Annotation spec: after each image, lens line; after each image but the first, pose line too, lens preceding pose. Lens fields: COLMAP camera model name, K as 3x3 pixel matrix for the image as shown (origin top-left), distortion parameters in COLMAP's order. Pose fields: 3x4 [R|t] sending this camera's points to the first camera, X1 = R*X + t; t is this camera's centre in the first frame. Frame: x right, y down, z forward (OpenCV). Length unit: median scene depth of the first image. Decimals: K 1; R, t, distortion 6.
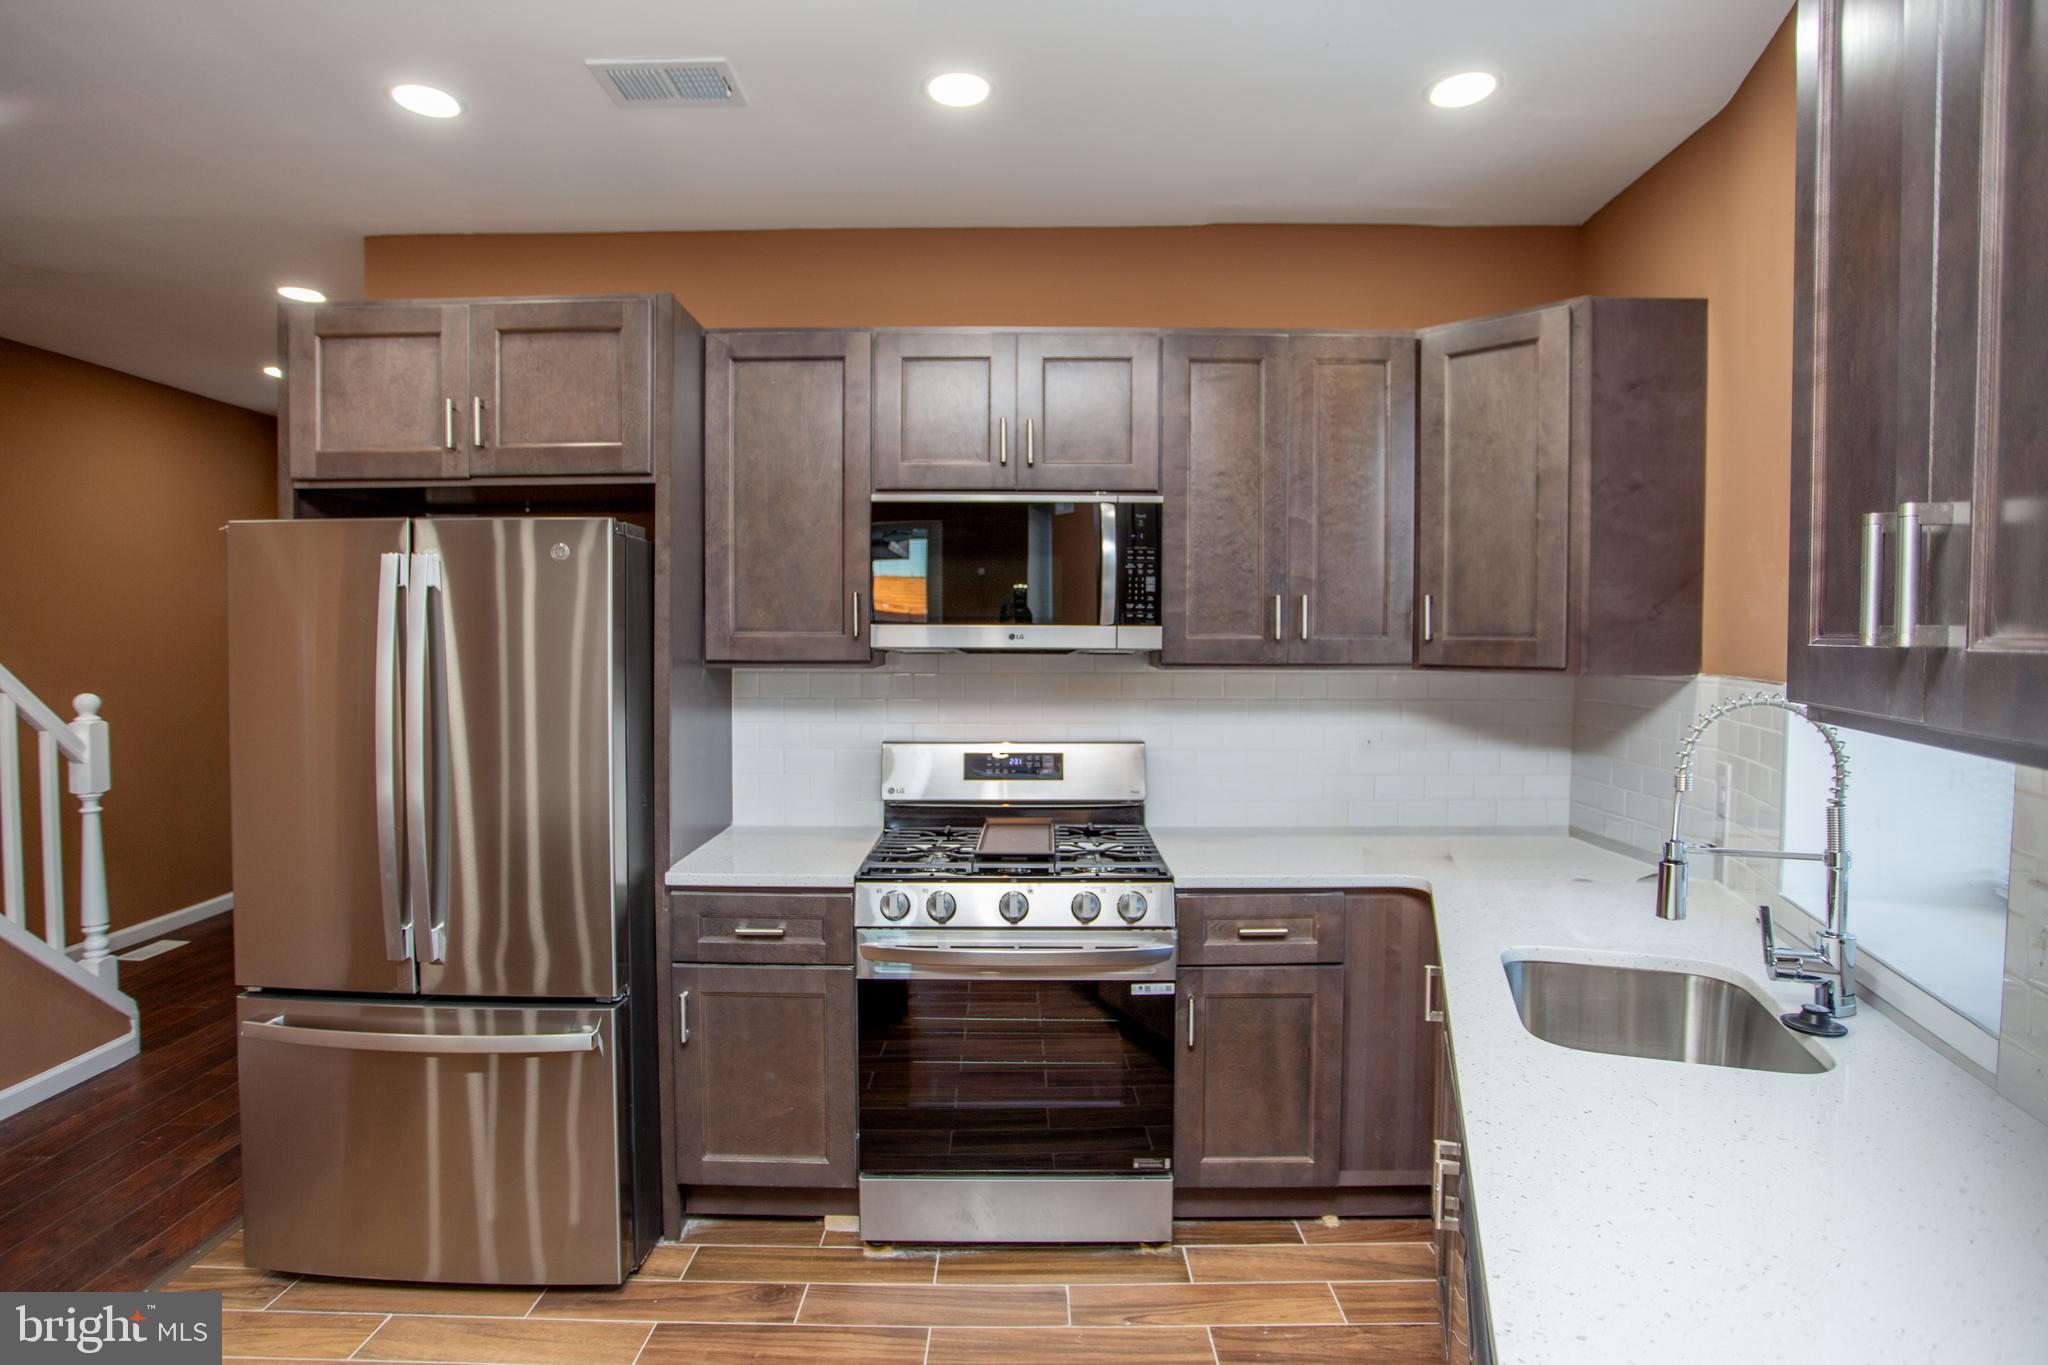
lens RADIAL K [[1112.3, 0, 1024.1], [0, 1112.3, 660.2], [0, 0, 1]] dist [-0.052035, 0.000012]
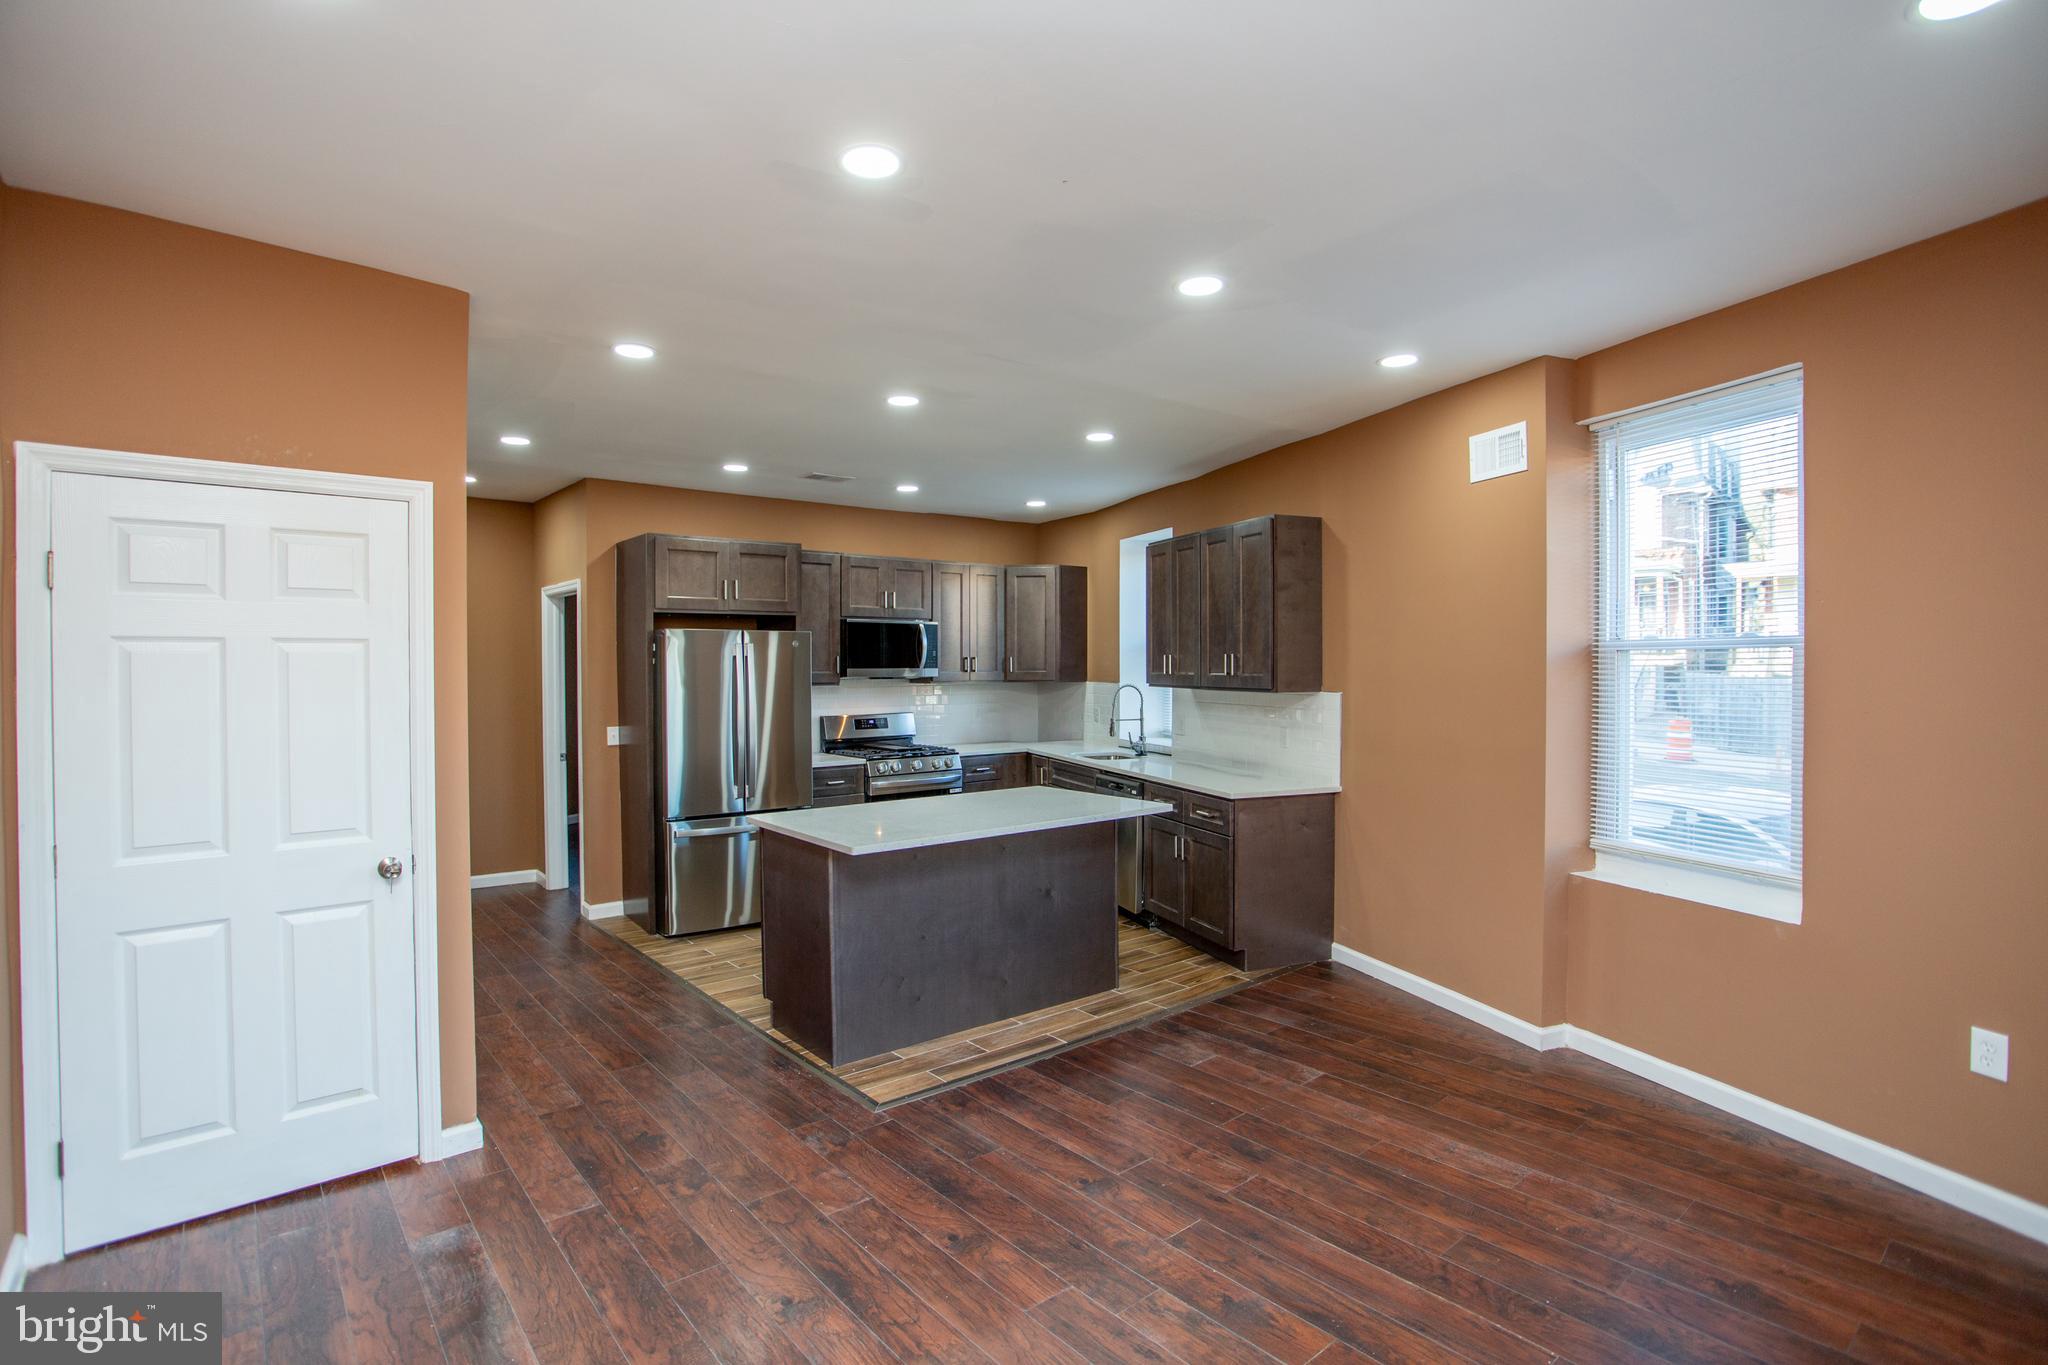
lens RADIAL K [[991.5, 0, 1019.4], [0, 991.5, 675.6], [0, 0, 1]] dist [-0.080360, 0.029651]
pose [[0.770099, -0.012133, 0.637809, -1.427250], [0.028914, 0.999455, -0.015898, 0.036190], [-0.637269, 0.030685, 0.770031, -1.153919]]
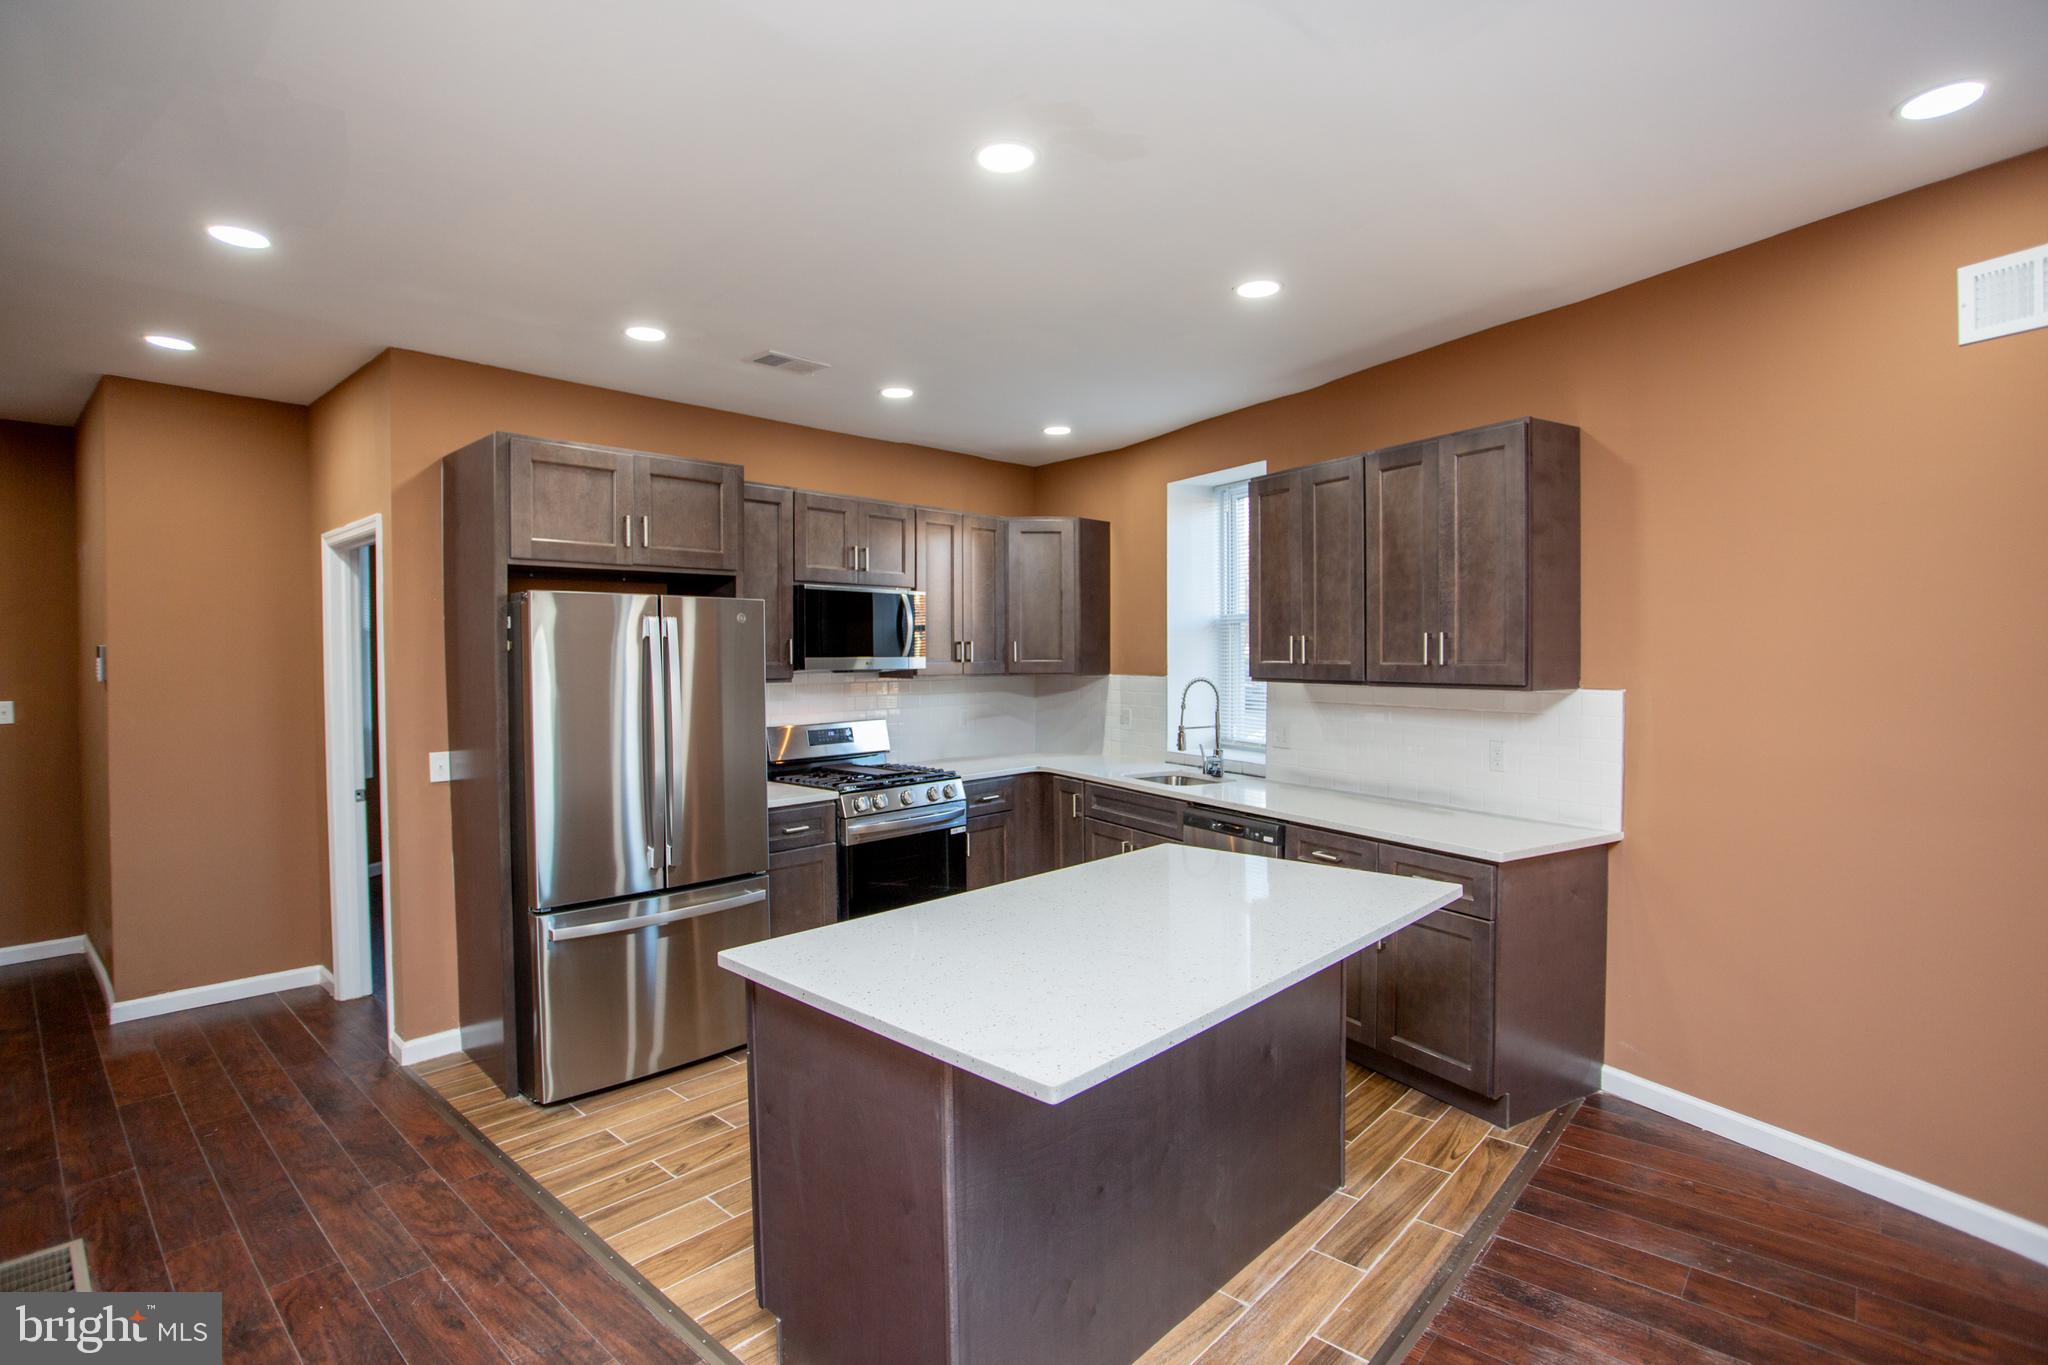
lens RADIAL K [[985.1, 0, 1011.4], [0, 985.1, 674.0], [0, 0, 1]] dist [-0.071679, 0.027890]
pose [[0.677099, -0.020337, 0.735610, -1.162451], [0.035485, 0.999358, -0.005034, 0.015186], [-0.735036, 0.029511, 0.677386, -0.336441]]
